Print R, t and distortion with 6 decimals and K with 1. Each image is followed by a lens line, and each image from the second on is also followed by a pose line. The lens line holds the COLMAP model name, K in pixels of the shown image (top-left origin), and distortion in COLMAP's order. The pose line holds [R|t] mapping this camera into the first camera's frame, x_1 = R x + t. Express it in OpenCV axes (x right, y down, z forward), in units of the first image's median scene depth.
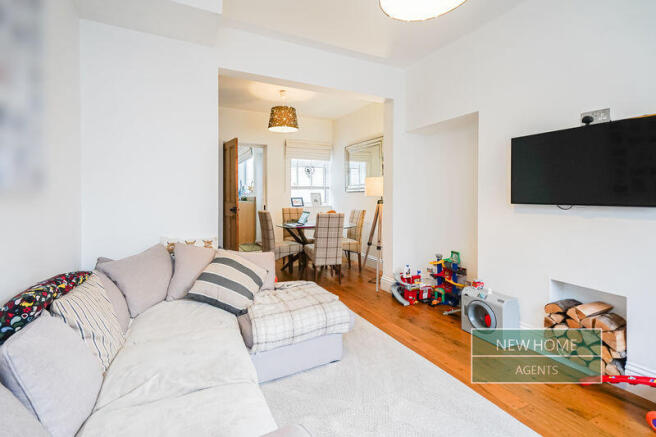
lens RADIAL K [[301.1, 0, 327.3], [0, 301.1, 191.4], [0, 0, 1]] dist [0.006423, 0.000727]
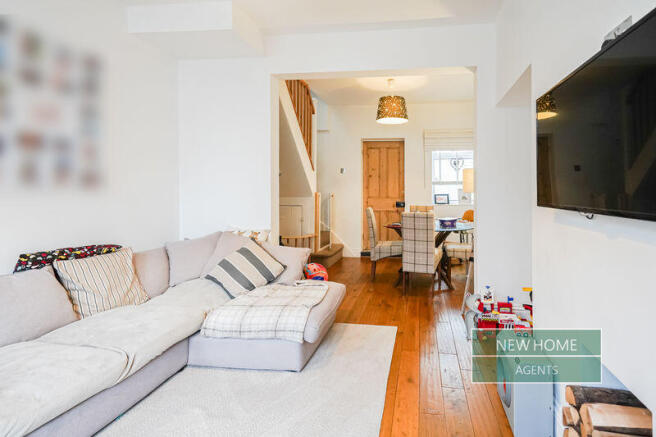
lens RADIAL K [[320.5, 0, 385.2], [0, 320.5, 187.4], [0, 0, 1]] dist [0.004302, 0.000334]
pose [[0.834799, -0.003711, -0.550542, 0.301562], [0.004352, 0.999991, -0.000142, 0.000201], [0.550537, -0.002278, 0.834807, 0.124689]]
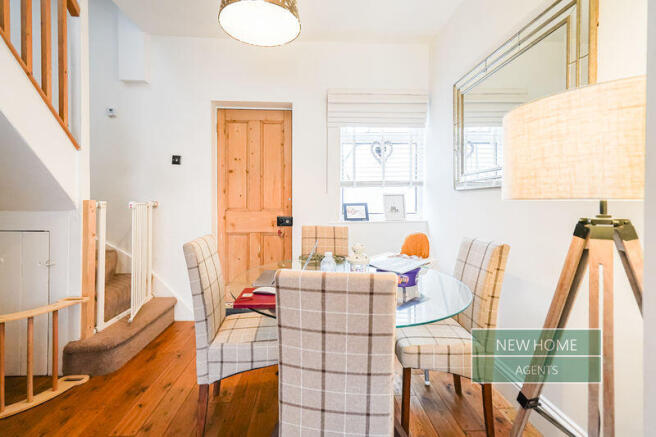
lens RADIAL K [[301.1, 0, 323.1], [0, 301.1, 197.4], [0, 0, 1]] dist [0.006423, 0.000727]
pose [[0.907612, 0.000357, -0.419810, 0.071027], [0.002105, 0.999983, 0.005399, 0.008460], [0.419805, -0.005784, 0.907596, 0.539125]]
